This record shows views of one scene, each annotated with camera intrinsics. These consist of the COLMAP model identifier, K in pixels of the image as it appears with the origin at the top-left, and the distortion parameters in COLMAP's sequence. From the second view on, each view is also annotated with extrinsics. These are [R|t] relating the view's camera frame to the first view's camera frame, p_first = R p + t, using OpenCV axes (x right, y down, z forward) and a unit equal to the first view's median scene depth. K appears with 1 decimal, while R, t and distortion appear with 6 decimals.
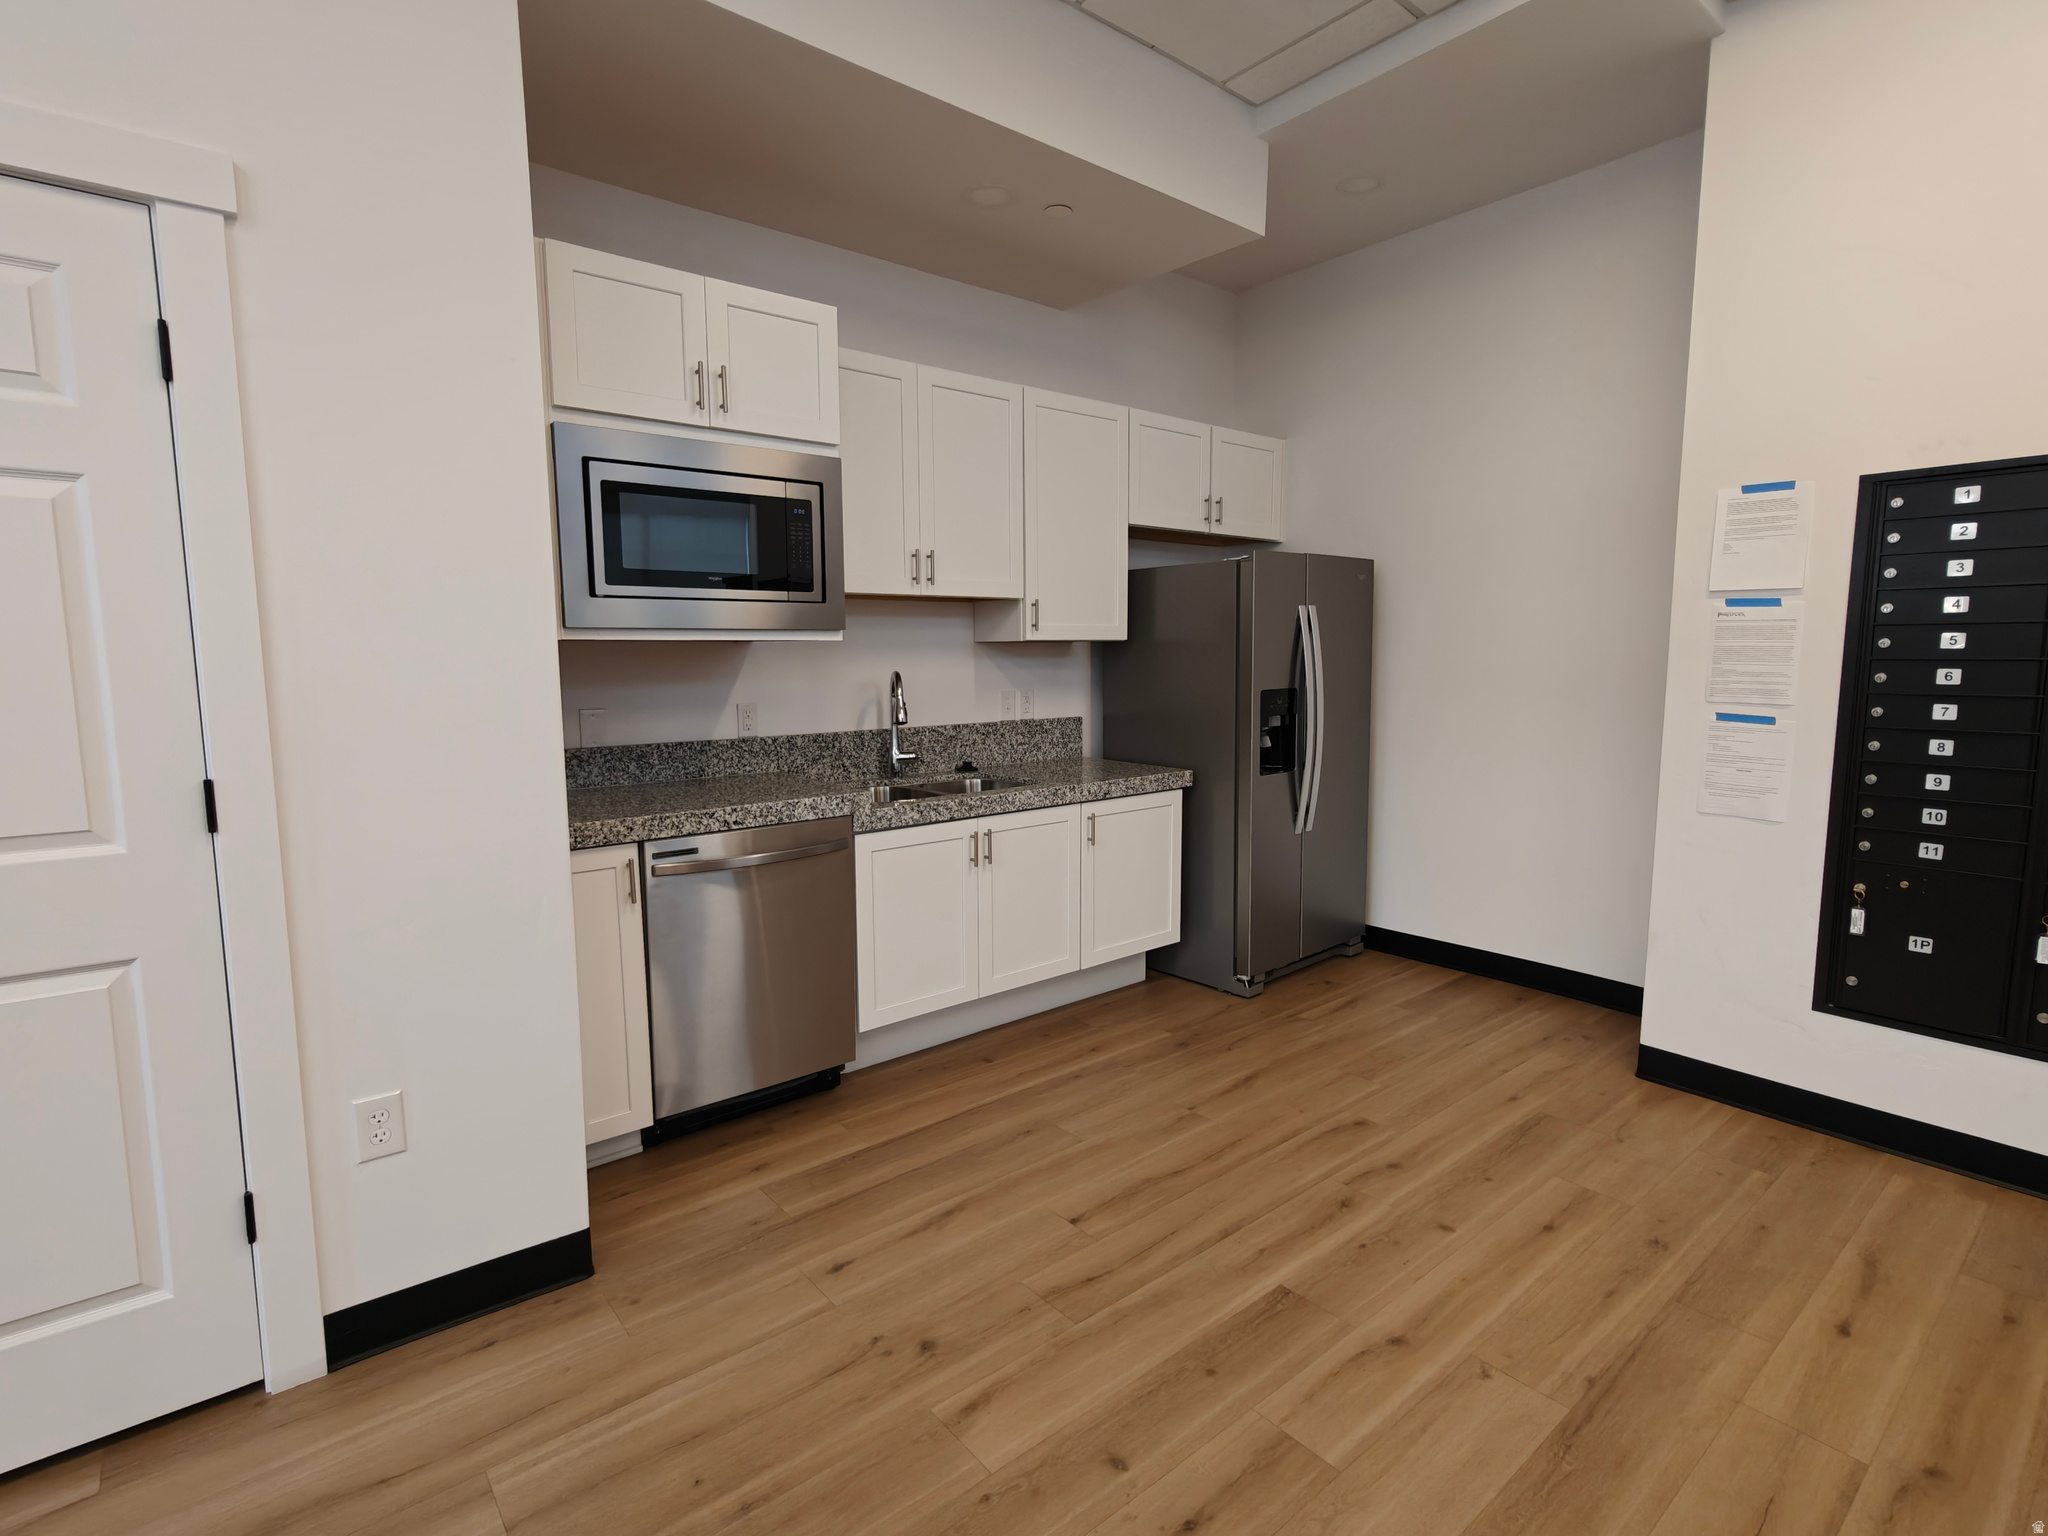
lens RADIAL K [[990.0, 0, 1026.8], [0, 990.0, 764.7], [0, 0, 1]] dist [0.001460, -0.000053]
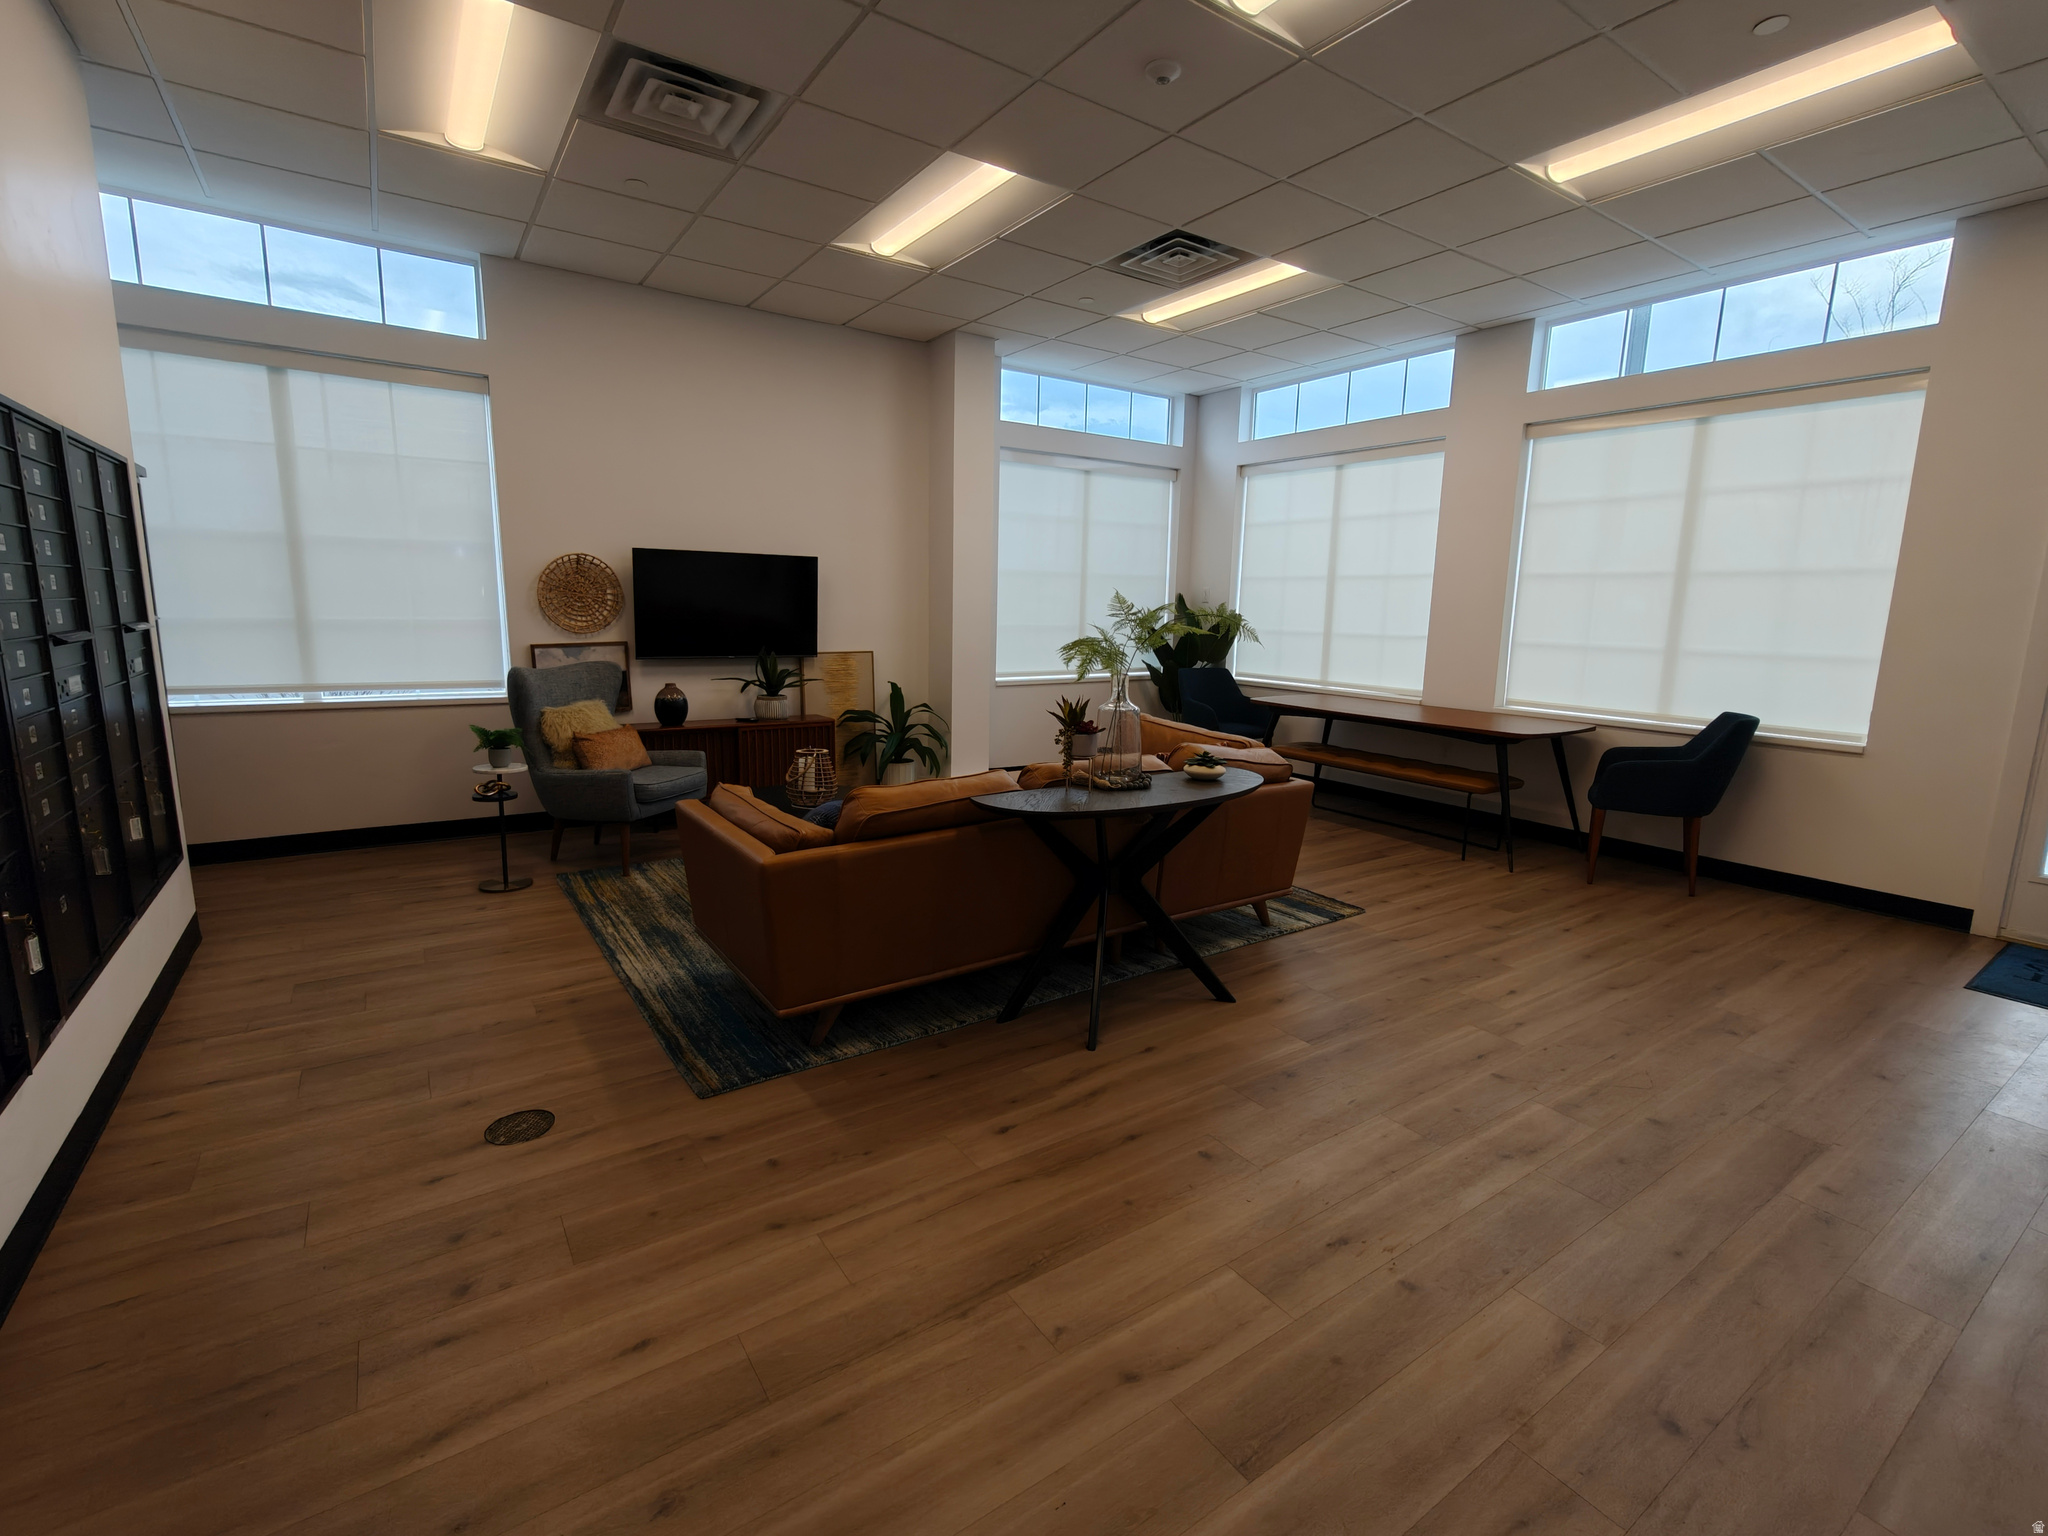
lens RADIAL K [[925.1, 0, 1019.8], [0, 925.1, 764.5], [0, 0, 1]] dist [0.002256, 0.000397]
pose [[-0.995757, -0.029945, 0.087010, 0.251843], [-0.003932, 0.958552, 0.284891, -0.122071], [-0.091935, 0.283340, -0.954603, 1.003223]]
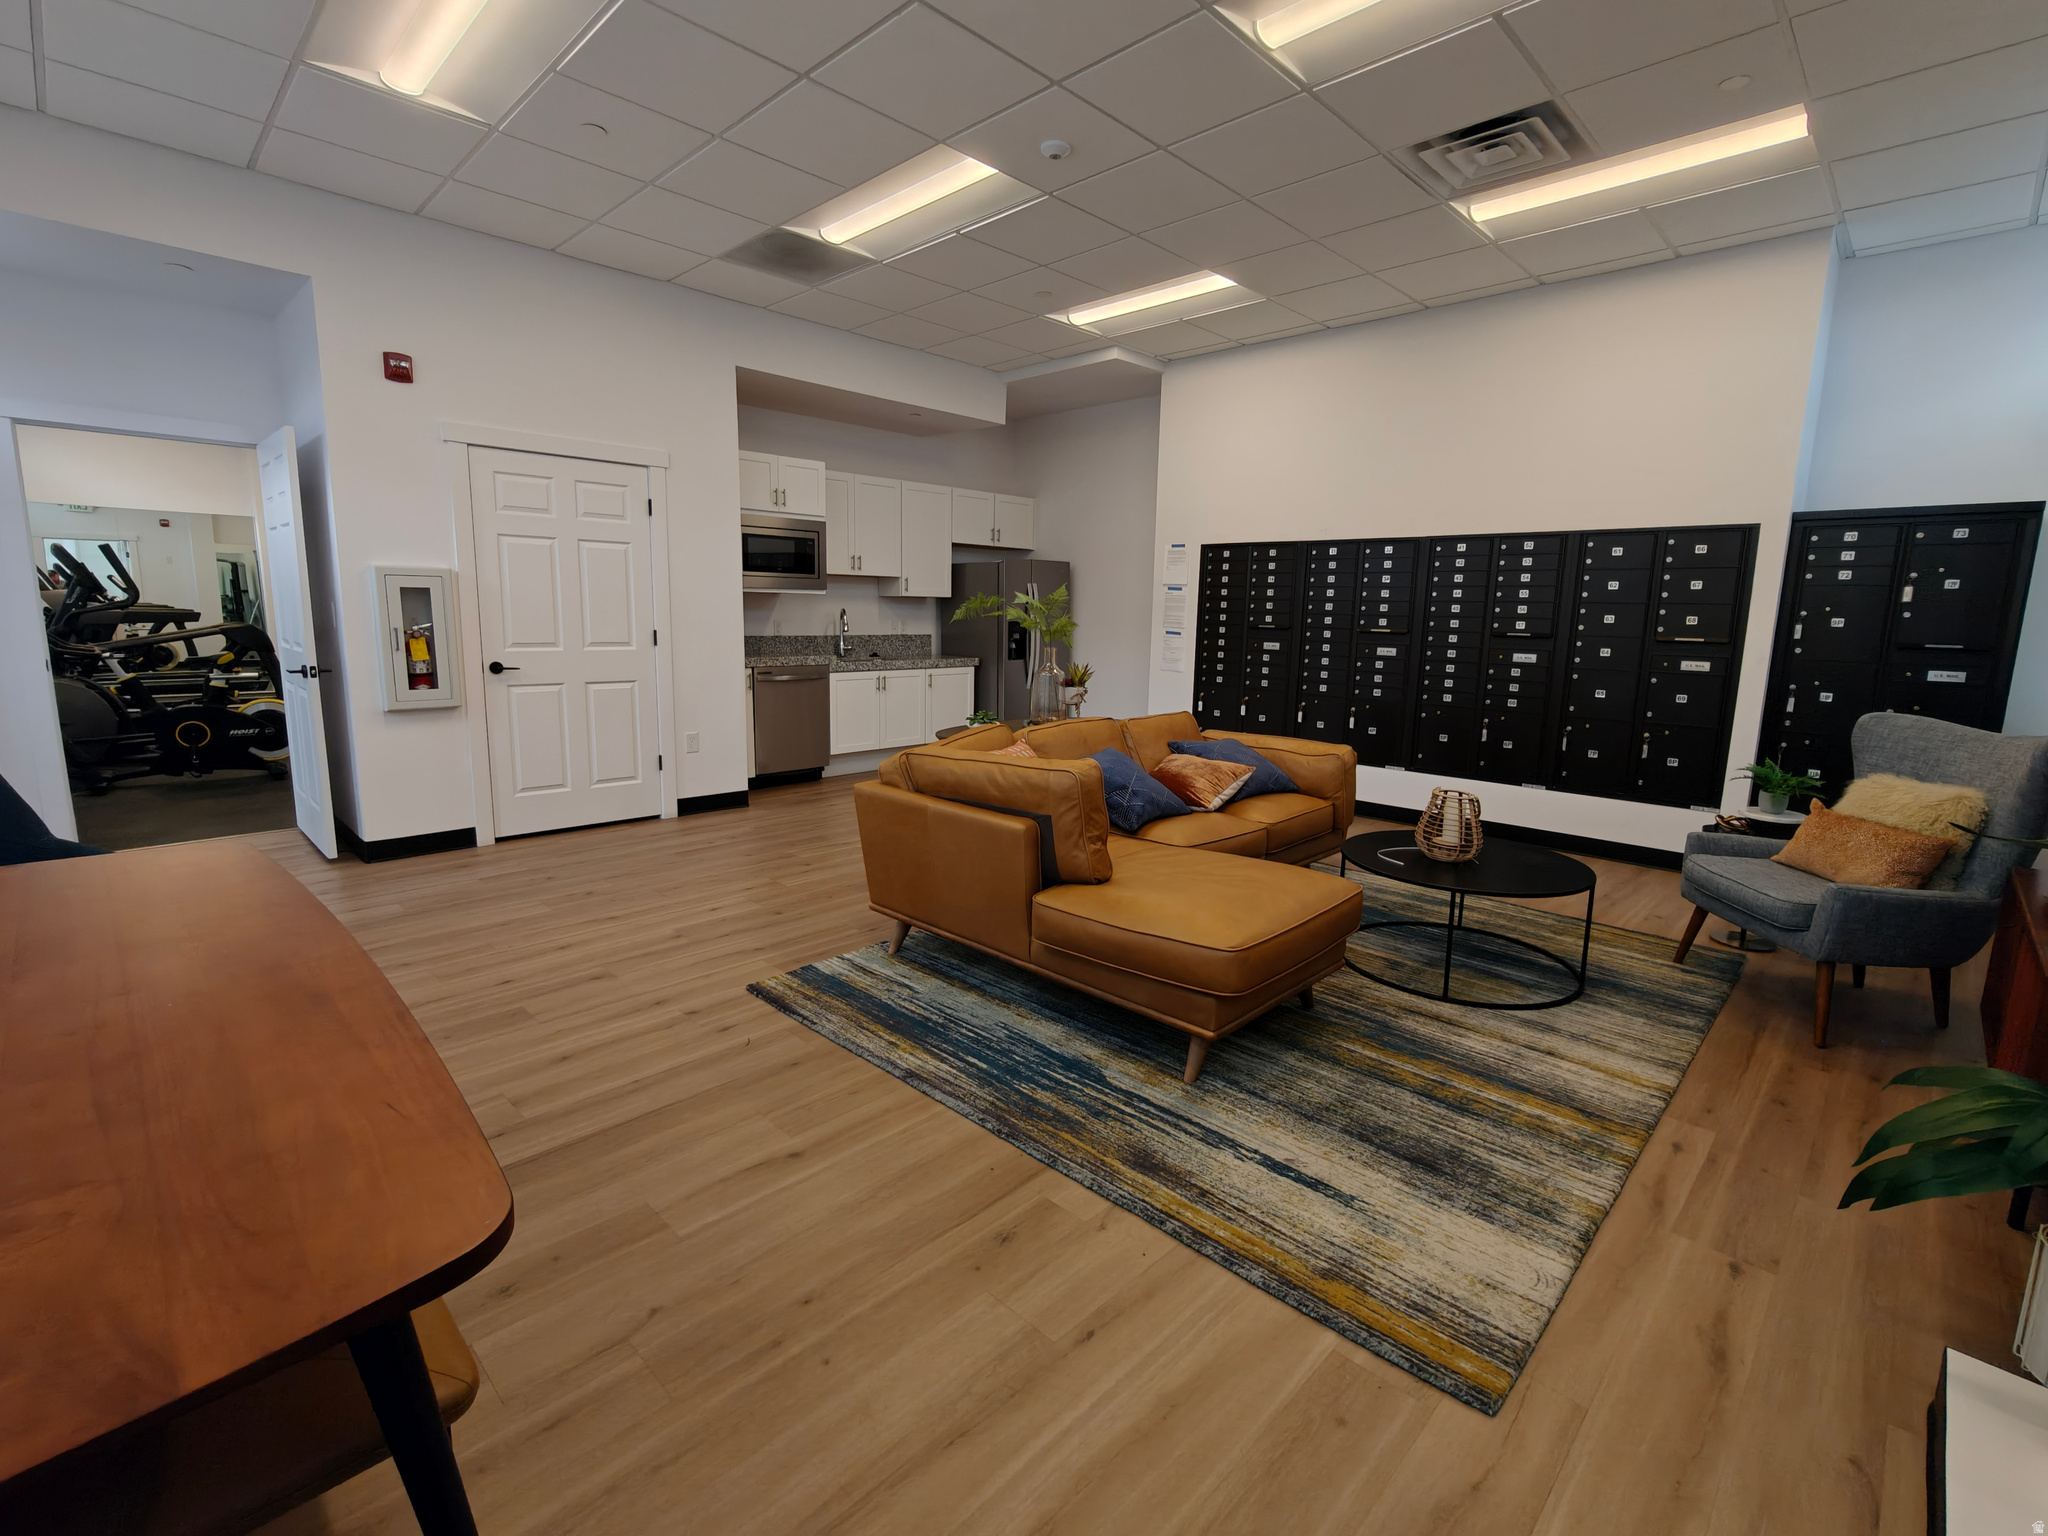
lens RADIAL K [[925.1, 0, 1024.3], [0, 925.1, 763.6], [0, 0, 1]] dist [0.002256, 0.000397]
pose [[0.994291, 0.007980, 0.106402, 0.060566], [-0.013565, 0.998562, 0.051872, 0.155756], [-0.105835, -0.053019, 0.992969, -1.244958]]
